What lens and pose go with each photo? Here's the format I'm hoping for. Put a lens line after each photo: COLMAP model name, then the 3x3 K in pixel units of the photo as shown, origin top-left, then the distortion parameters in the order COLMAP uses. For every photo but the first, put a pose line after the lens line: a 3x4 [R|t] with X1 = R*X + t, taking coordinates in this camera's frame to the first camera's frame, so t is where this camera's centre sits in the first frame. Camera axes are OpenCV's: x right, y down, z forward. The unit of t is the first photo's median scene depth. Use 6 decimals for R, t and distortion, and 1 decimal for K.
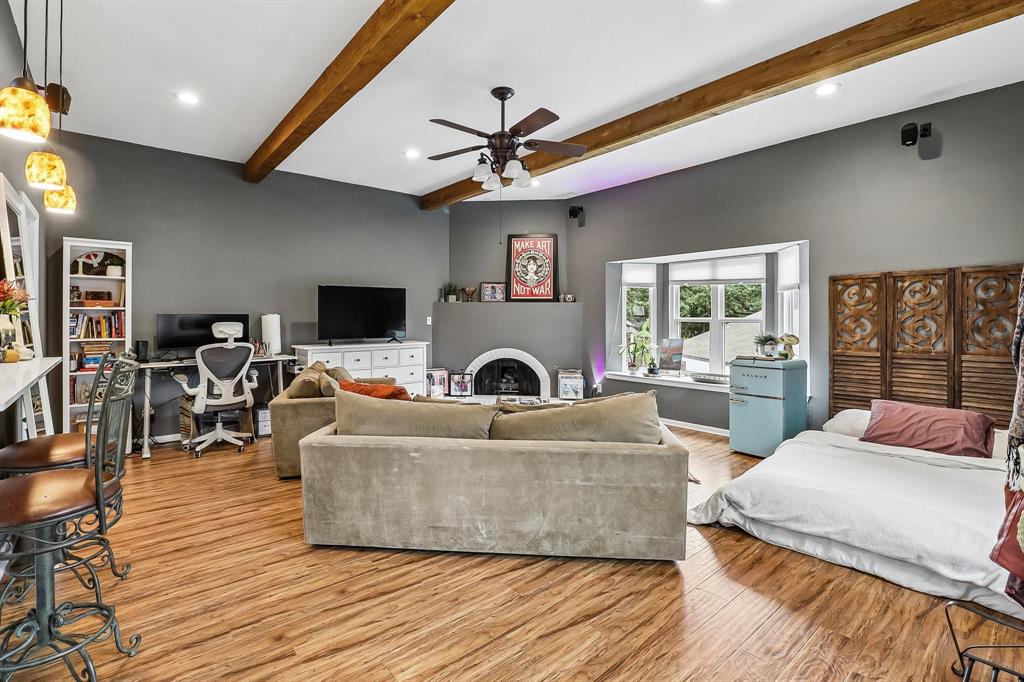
lens RADIAL K [[483.4, 0, 507.7], [0, 483.4, 313.7], [0, 0, 1]] dist [-0.000369, -0.000309]
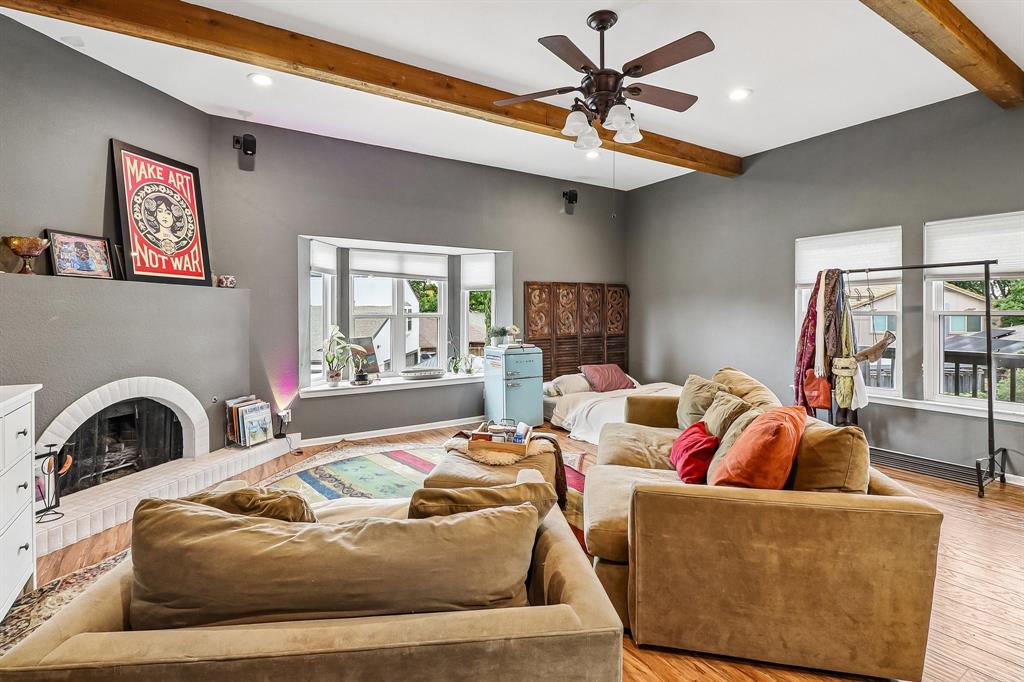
lens RADIAL K [[483.4, 0, 507.7], [0, 483.4, 313.7], [0, 0, 1]] dist [-0.000369, -0.000309]
pose [[0.122911, -0.001162, 0.992417, -0.432107], [-0.004267, 0.999989, 0.001699, 0.006041], [-0.992408, -0.004443, 0.122905, 0.574620]]
